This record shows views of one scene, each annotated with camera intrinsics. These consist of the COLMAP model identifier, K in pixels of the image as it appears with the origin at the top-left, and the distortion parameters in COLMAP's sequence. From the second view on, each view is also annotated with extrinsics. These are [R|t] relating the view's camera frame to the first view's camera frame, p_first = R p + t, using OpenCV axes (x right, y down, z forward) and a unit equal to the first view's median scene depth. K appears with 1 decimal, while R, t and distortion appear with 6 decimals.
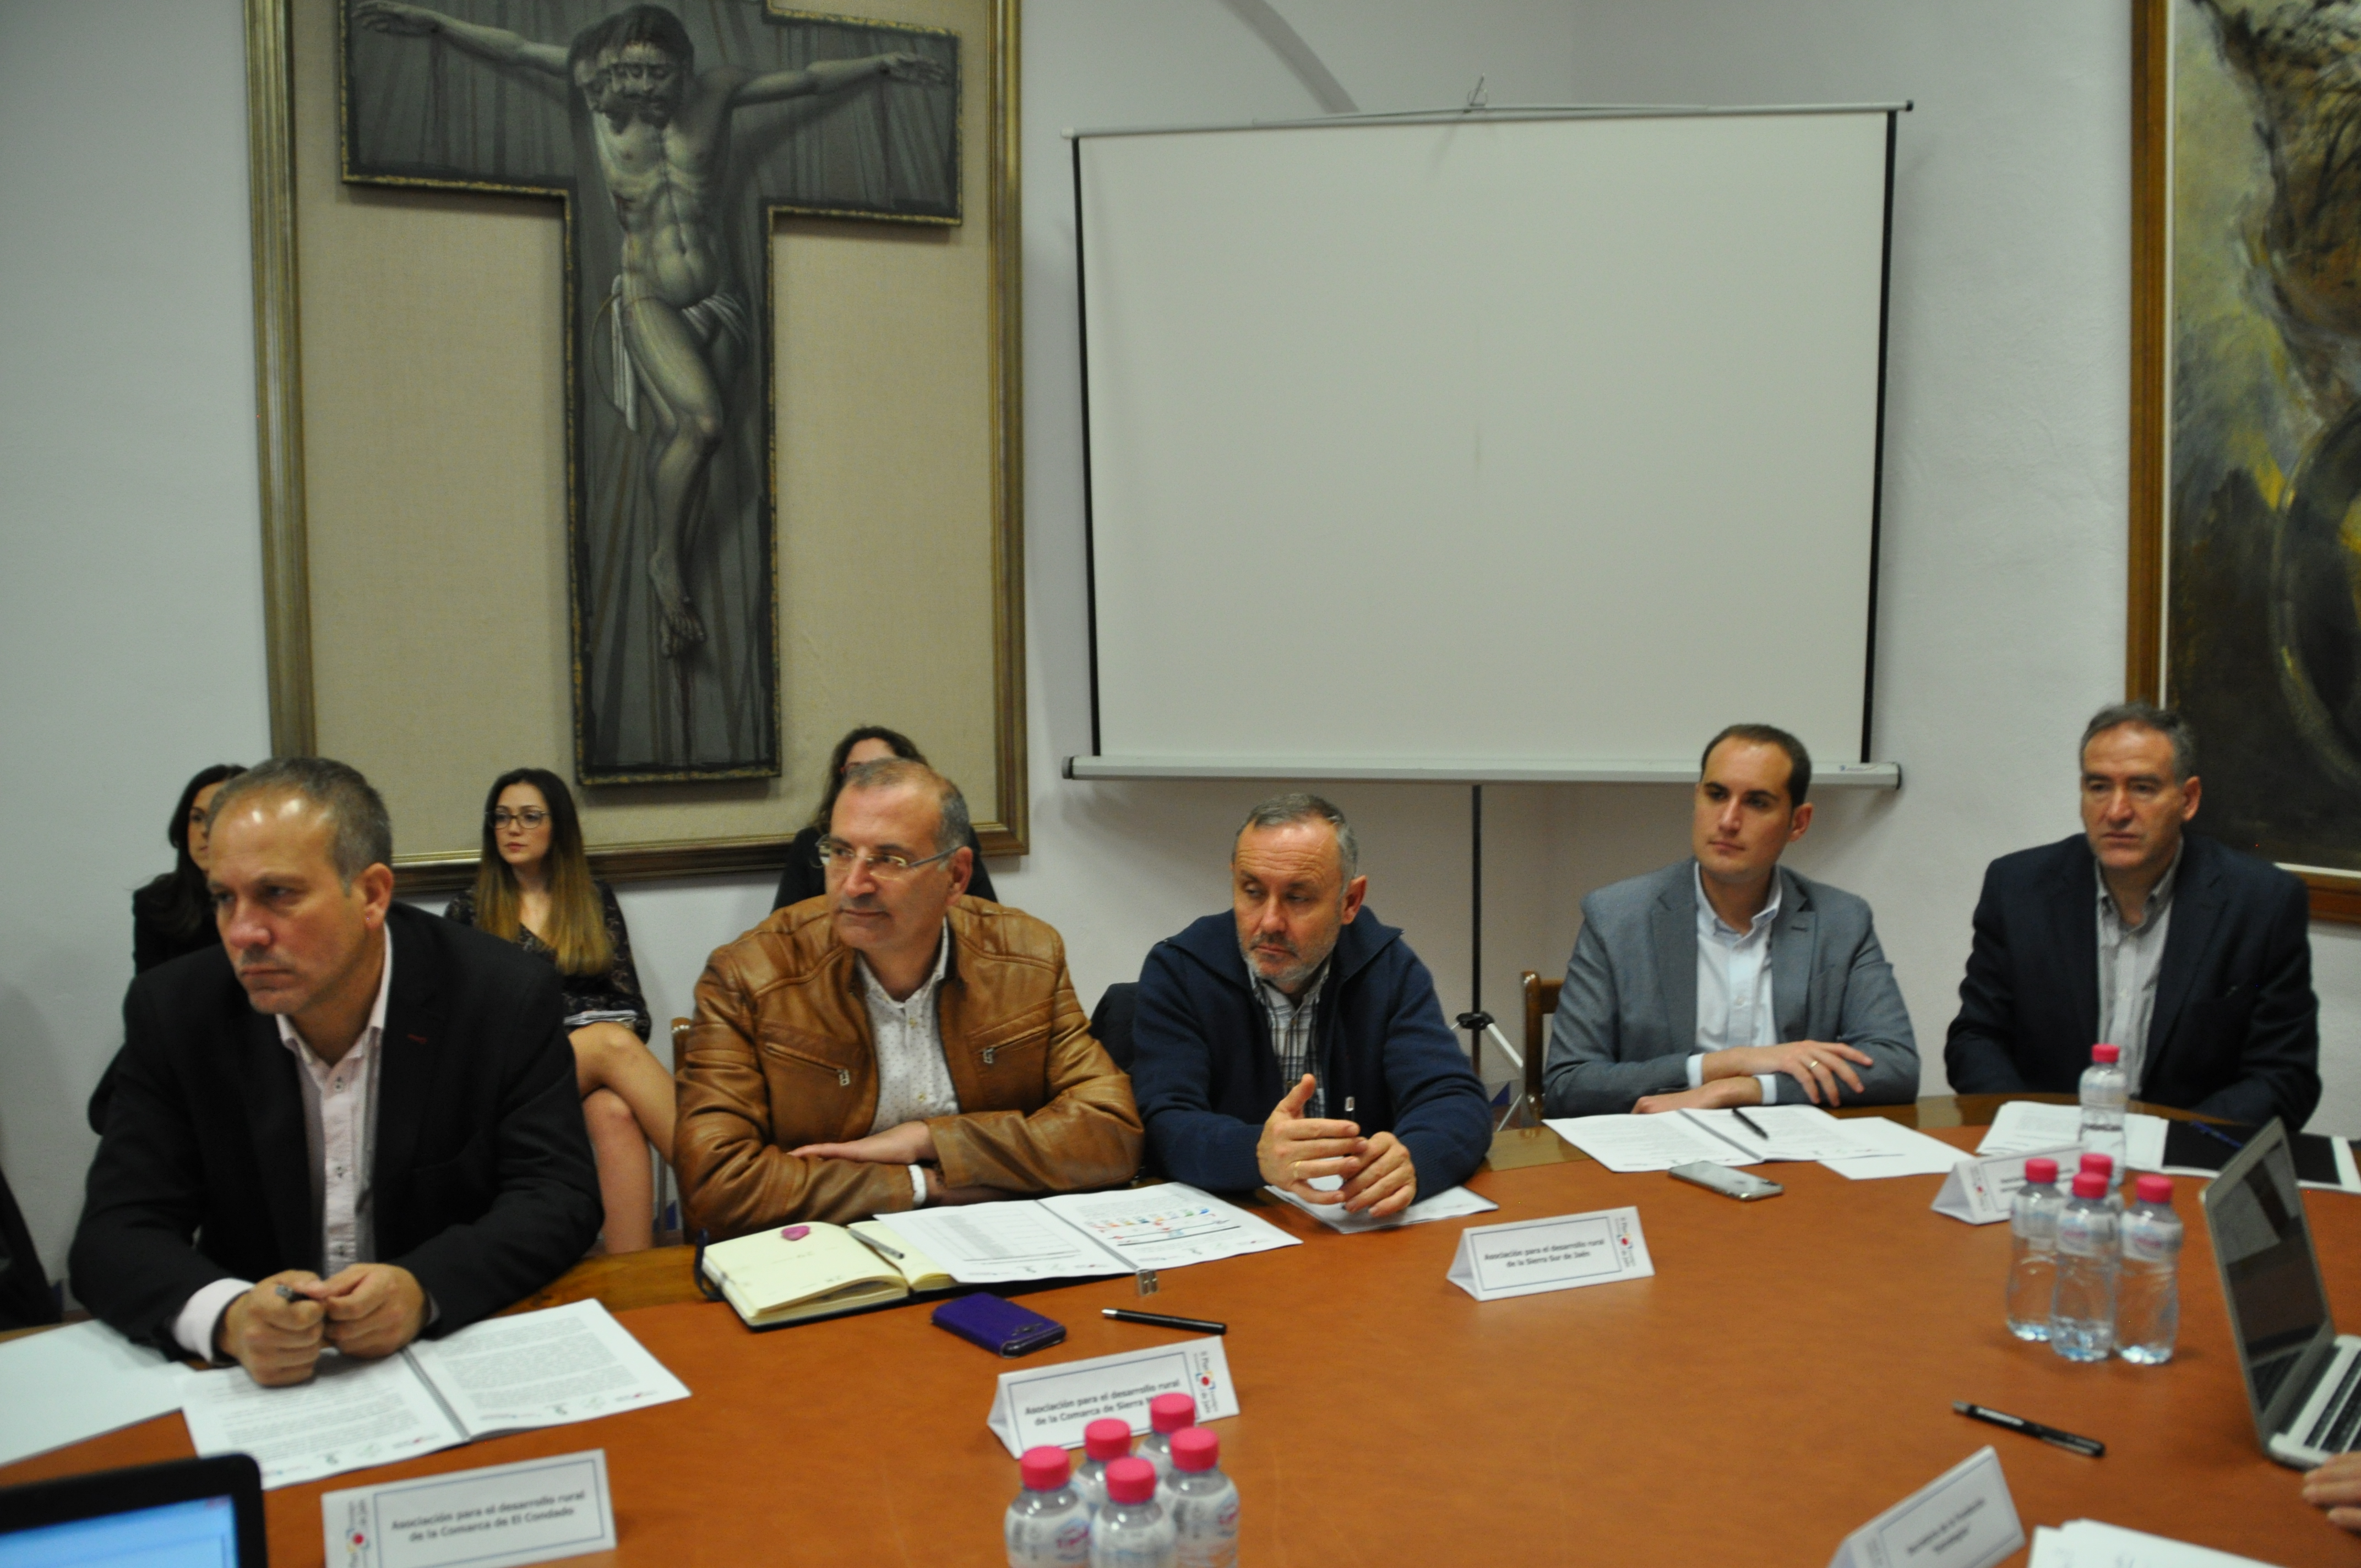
lens RADIAL K [[1993.6, 0, 1180.9], [0, 1993.6, 775.6], [0, 0, 1]] dist [0.003001, 0.015760]
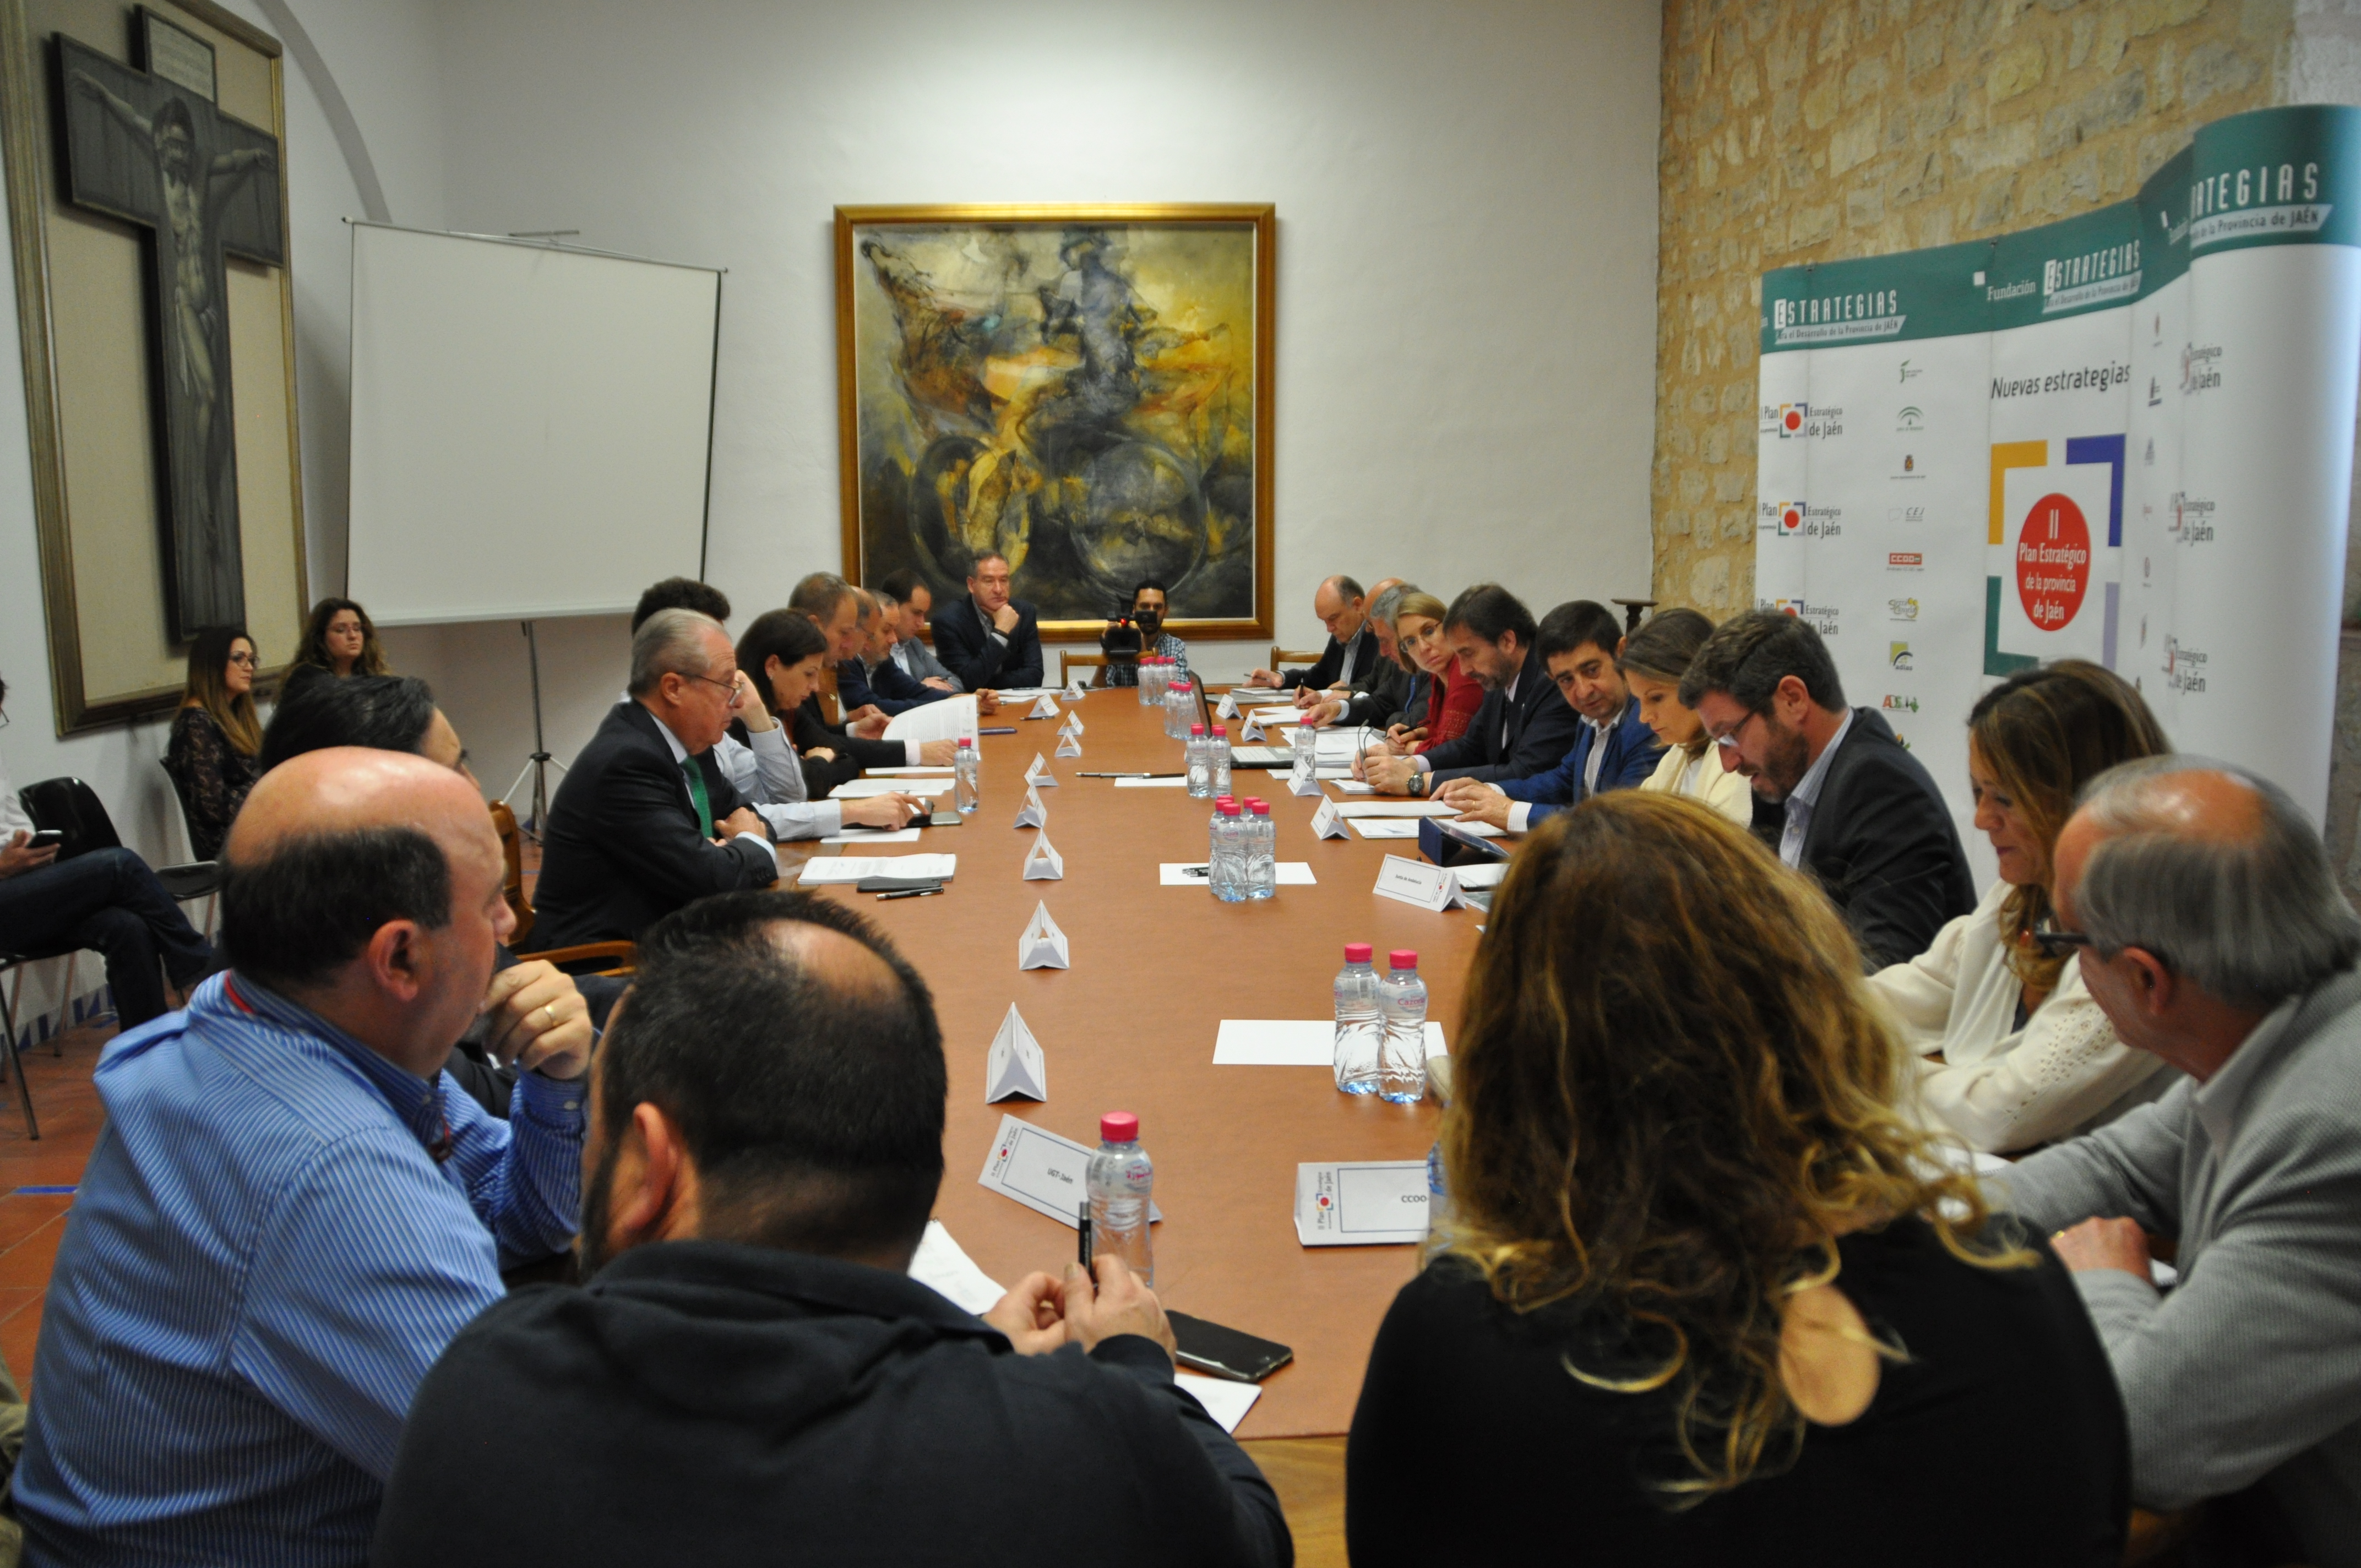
lens RADIAL K [[1993.6, 0, 1175.0], [0, 1993.6, 784.2], [0, 0, 1]] dist [0.003001, 0.015760]
pose [[0.395075, -0.125881, 0.909983, -1.572994], [0.084740, 0.991337, 0.100345, 0.022204], [-0.914732, 0.037468, 0.402320, -0.254469]]
